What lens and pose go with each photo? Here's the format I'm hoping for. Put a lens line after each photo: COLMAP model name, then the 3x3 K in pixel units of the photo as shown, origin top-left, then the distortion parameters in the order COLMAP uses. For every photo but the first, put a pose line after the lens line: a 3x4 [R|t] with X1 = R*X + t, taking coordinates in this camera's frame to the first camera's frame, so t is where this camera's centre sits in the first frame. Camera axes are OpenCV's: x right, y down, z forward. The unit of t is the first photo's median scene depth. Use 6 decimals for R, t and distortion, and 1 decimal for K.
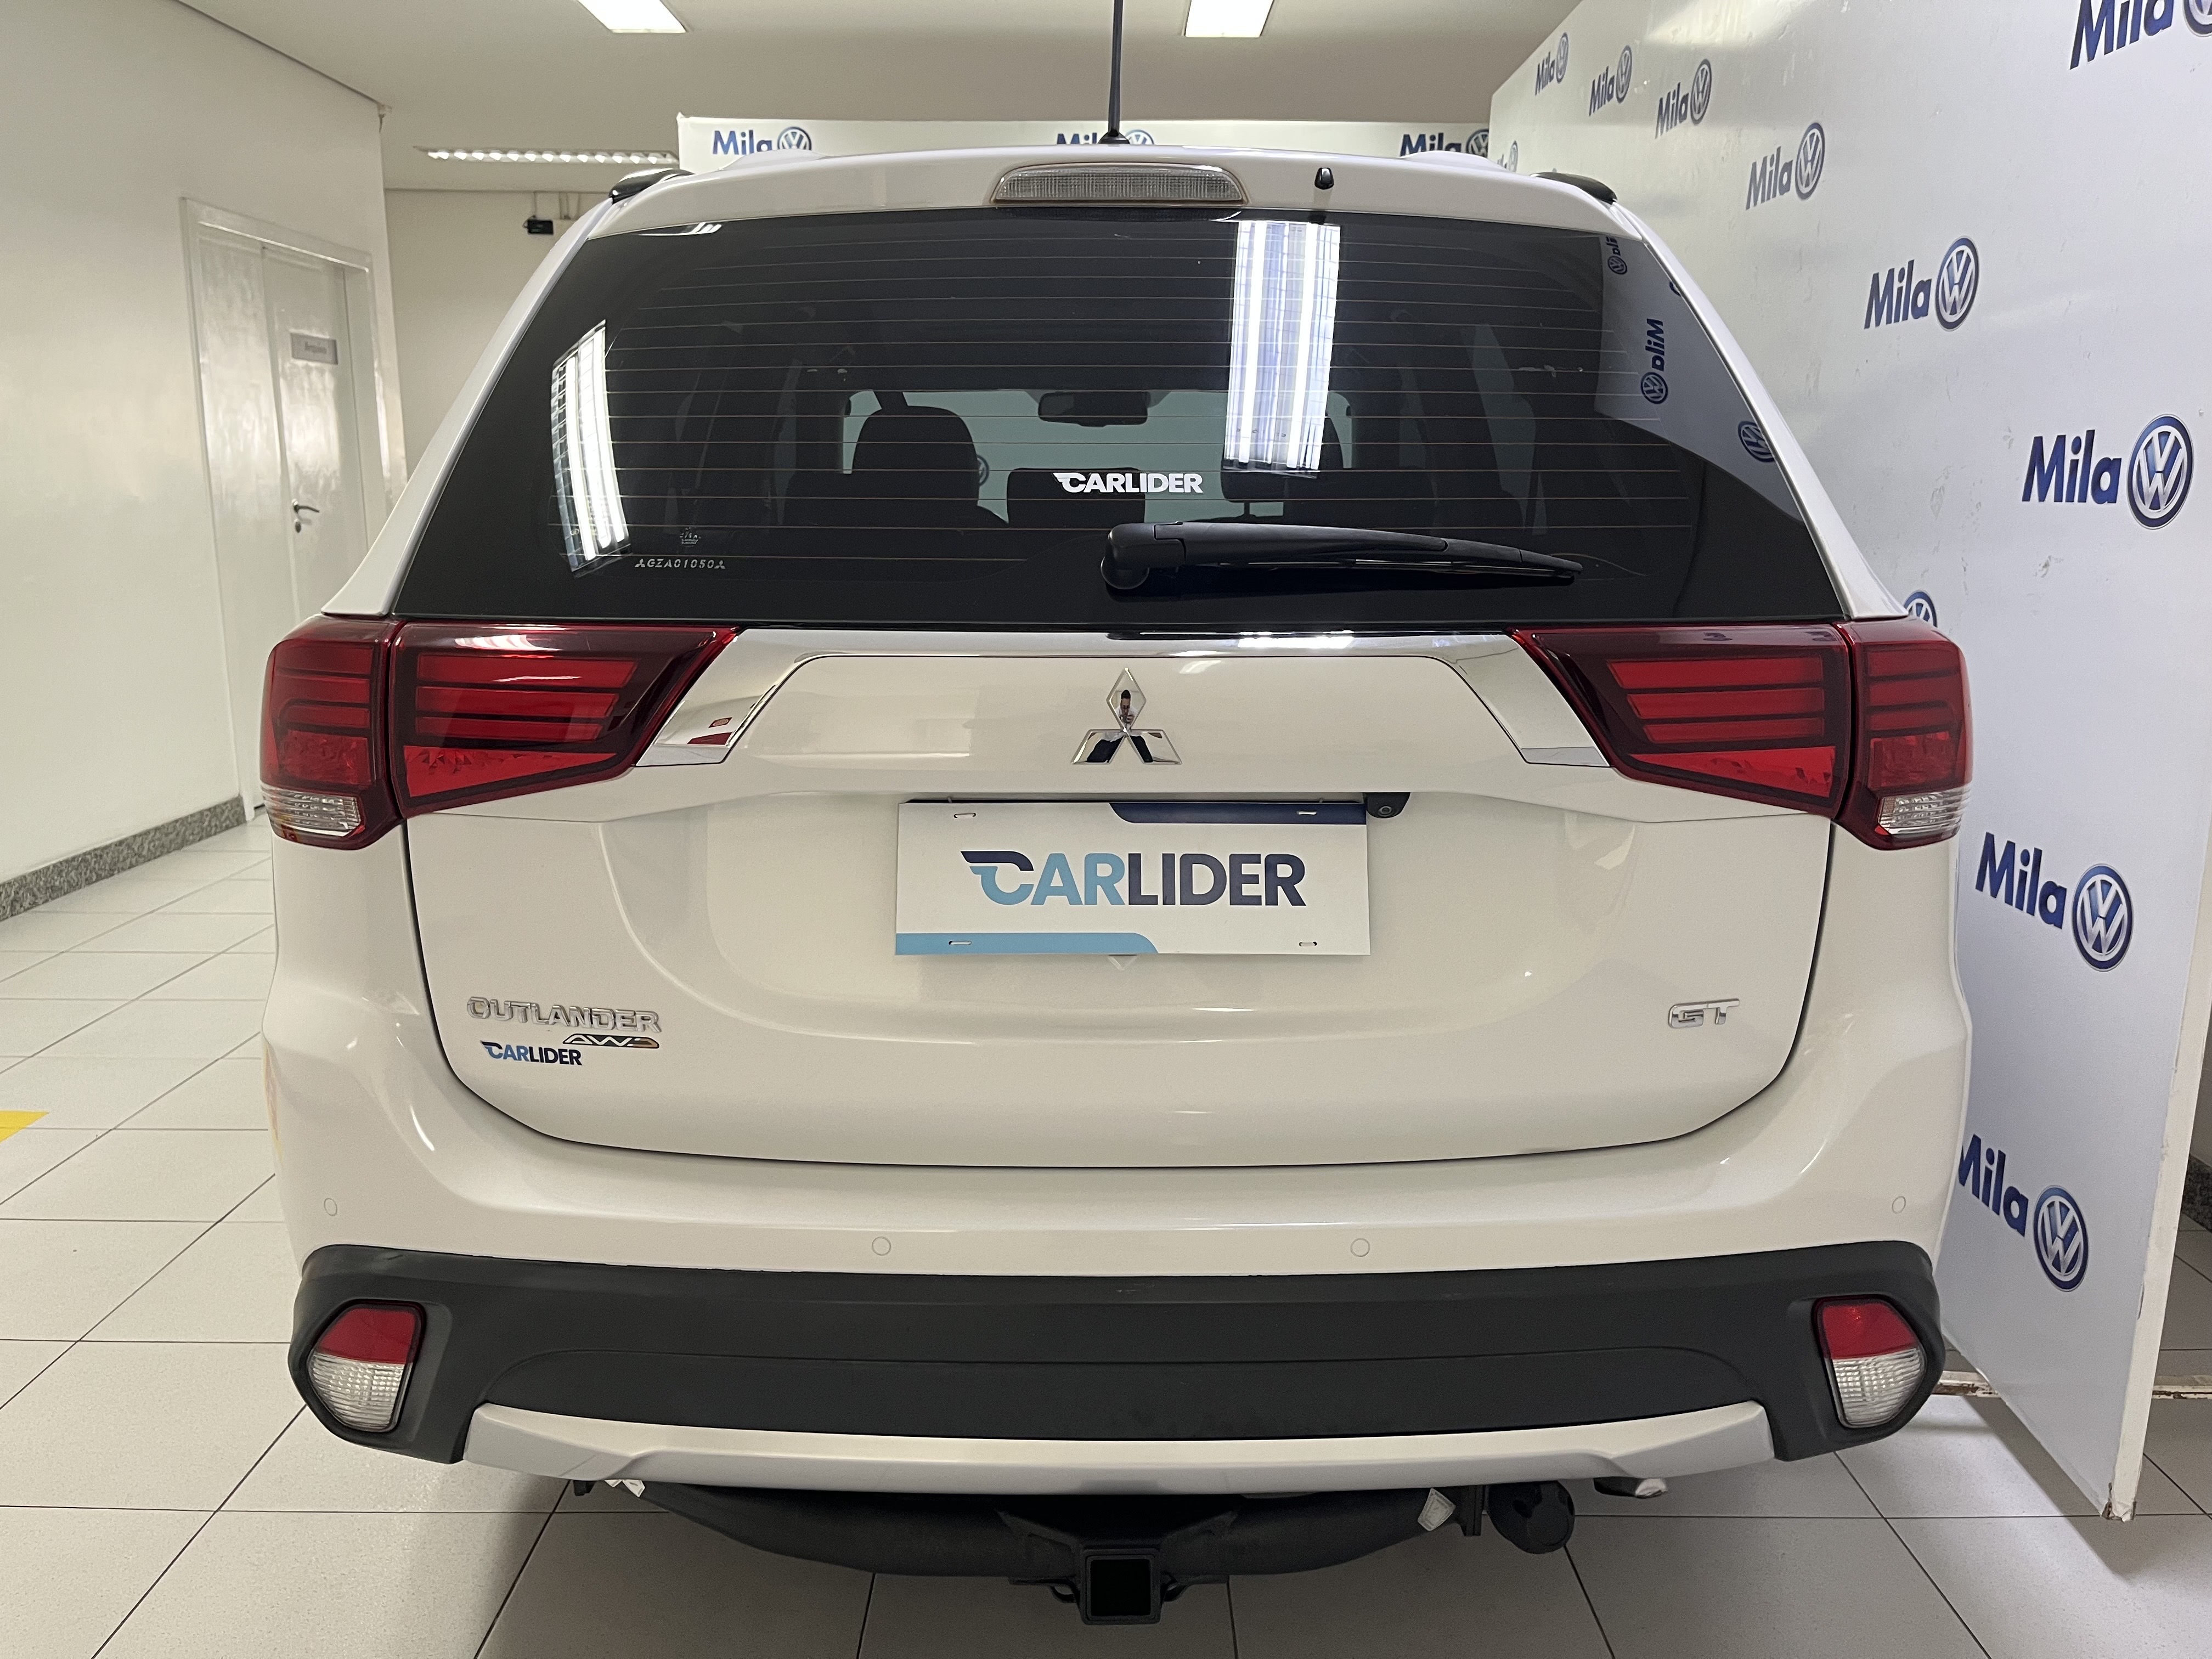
lens RADIAL K [[1648.8, 0, 1102.1], [0, 1648.8, 822.8], [0, 0, 1]] dist [0.116817, -0.161748]
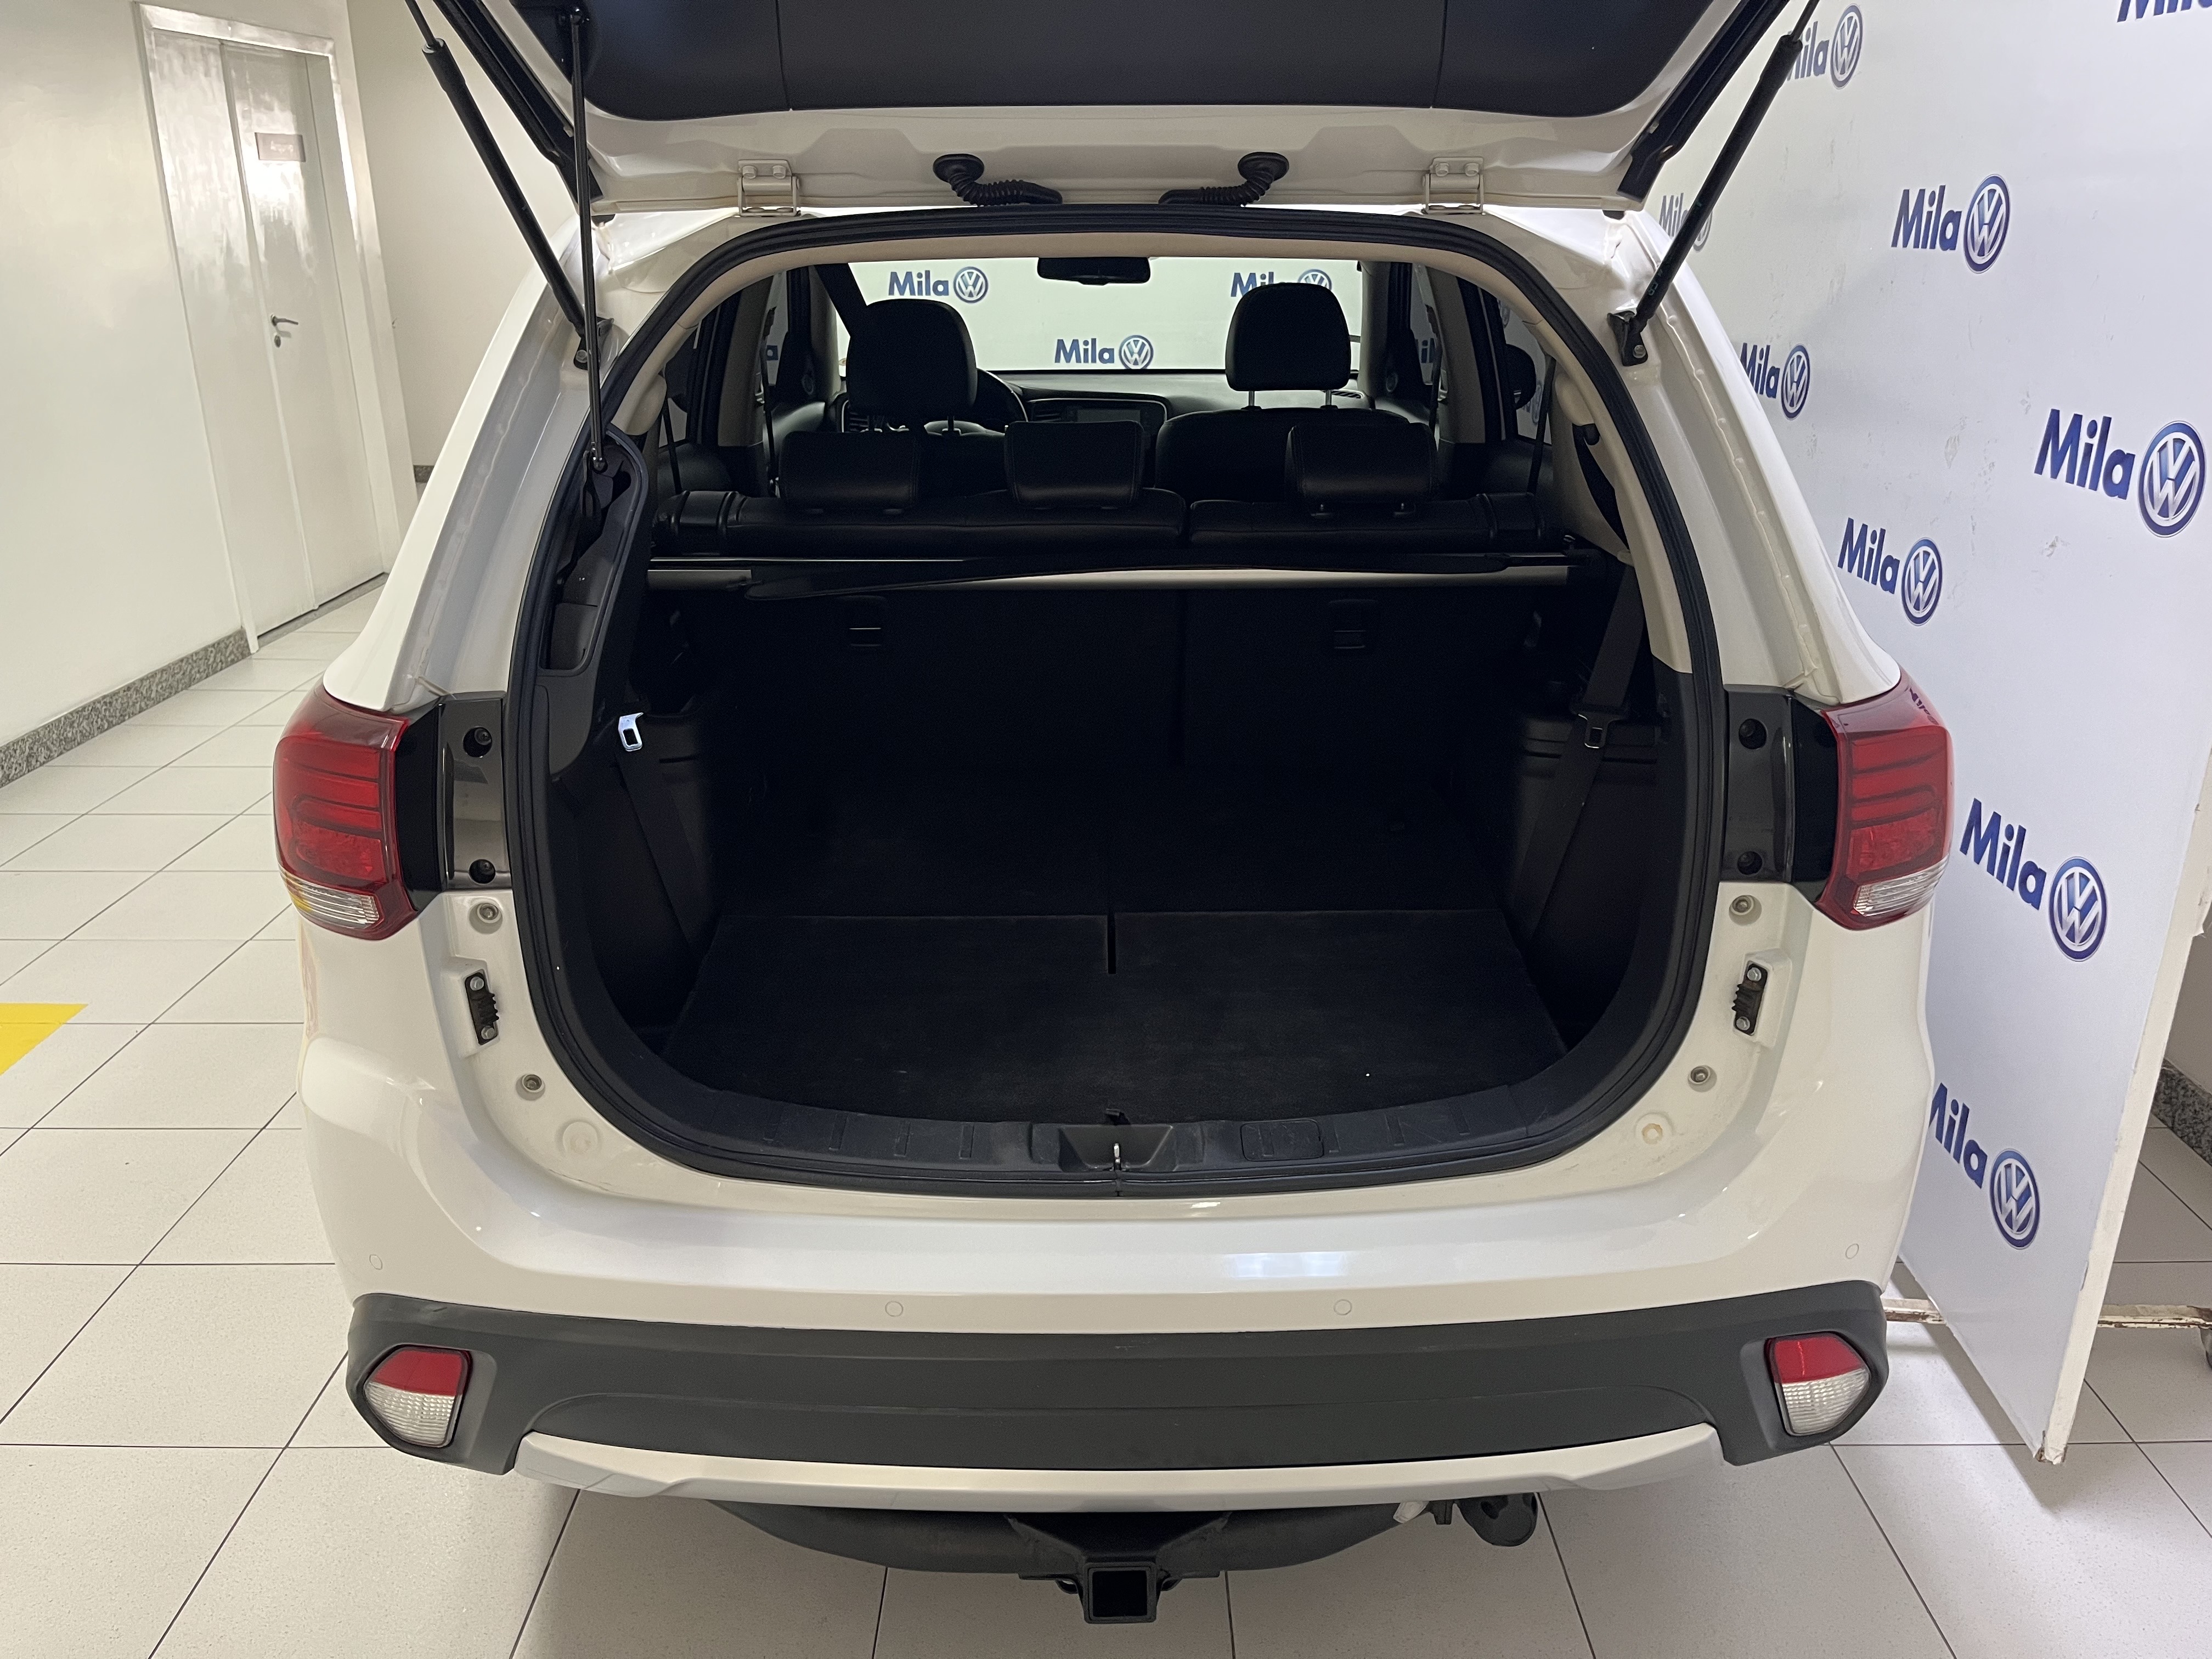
lens RADIAL K [[1646.9, 0, 1106.0], [0, 1646.9, 829.5], [0, 0, 1]] dist [0.117757, -0.161898]
pose [[0.999982, -0.005037, -0.003151, 0.005847], [0.005457, 0.988395, 0.151805, -0.147611], [0.002350, -0.151820, 0.988405, -0.005940]]
